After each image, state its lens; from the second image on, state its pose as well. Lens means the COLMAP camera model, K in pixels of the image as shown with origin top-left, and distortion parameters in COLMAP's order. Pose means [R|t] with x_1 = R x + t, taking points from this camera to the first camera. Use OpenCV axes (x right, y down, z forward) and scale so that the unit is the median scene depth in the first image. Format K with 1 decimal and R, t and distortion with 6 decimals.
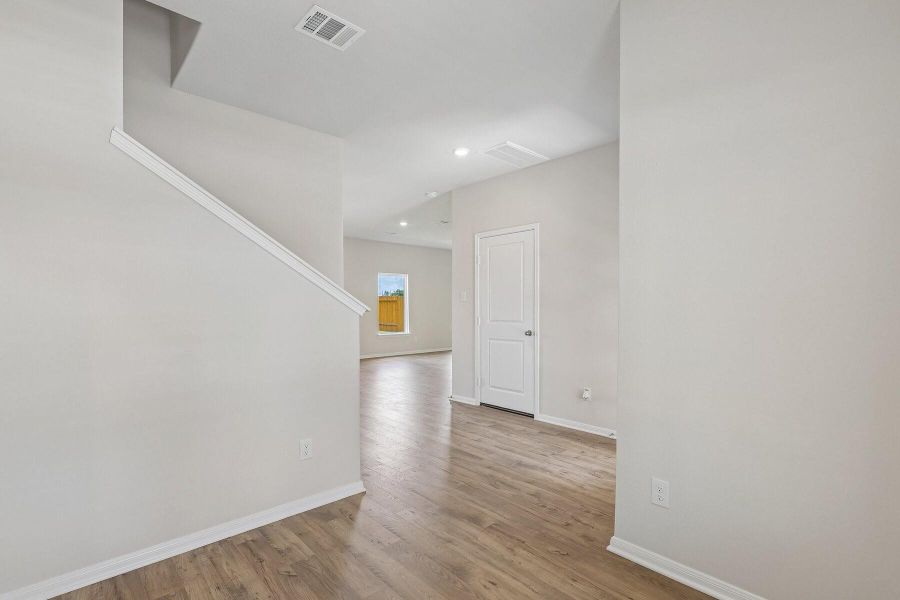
lens RADIAL K [[421.8, 0, 450.4], [0, 421.8, 302.6], [0, 0, 1]] dist [-0.000906, 0.002481]
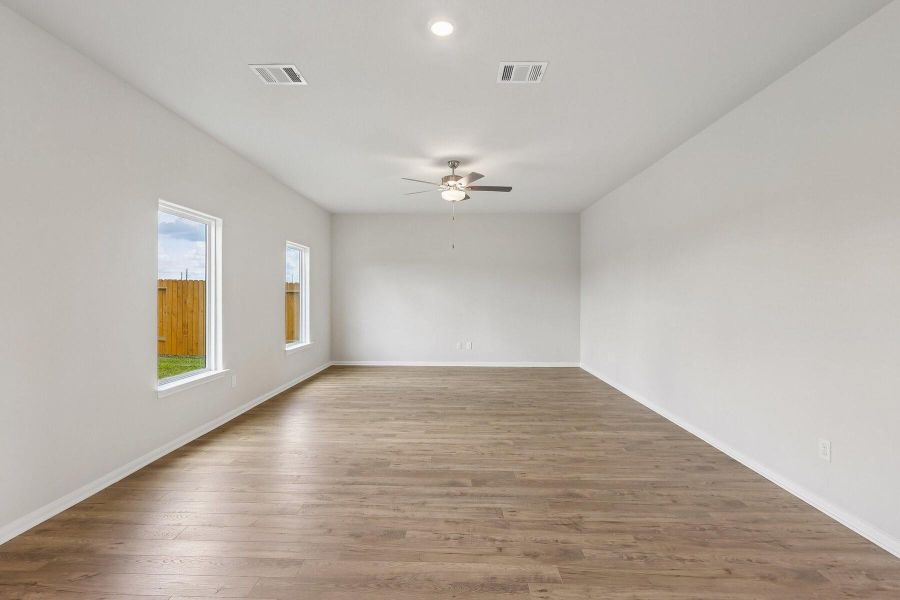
lens RADIAL K [[421.8, 0, 448.5], [0, 421.8, 300.0], [0, 0, 1]] dist [-0.000906, 0.002481]
pose [[0.688675, 0.004341, 0.725057, -0.267134], [-0.012987, 0.999896, 0.006348, 0.000003], [-0.724954, -0.013788, 0.688659, 0.536143]]
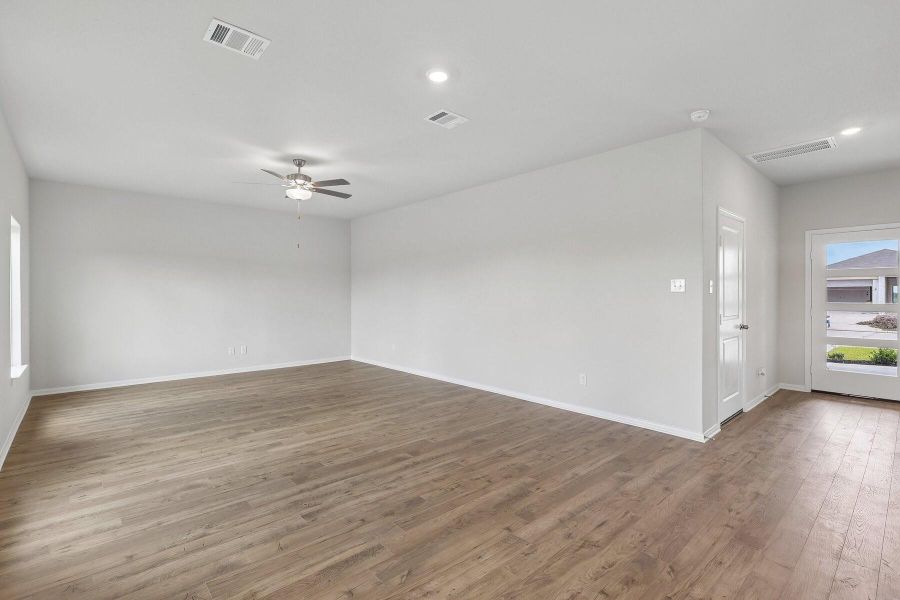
lens RADIAL K [[421.8, 0, 442.4], [0, 421.8, 301.1], [0, 0, 1]] dist [-0.000906, 0.002481]
pose [[0.007778, -0.005462, 0.999955, -0.427203], [-0.001780, 0.999983, 0.005476, 0.001798], [-0.999968, -0.001823, 0.007768, 0.749759]]
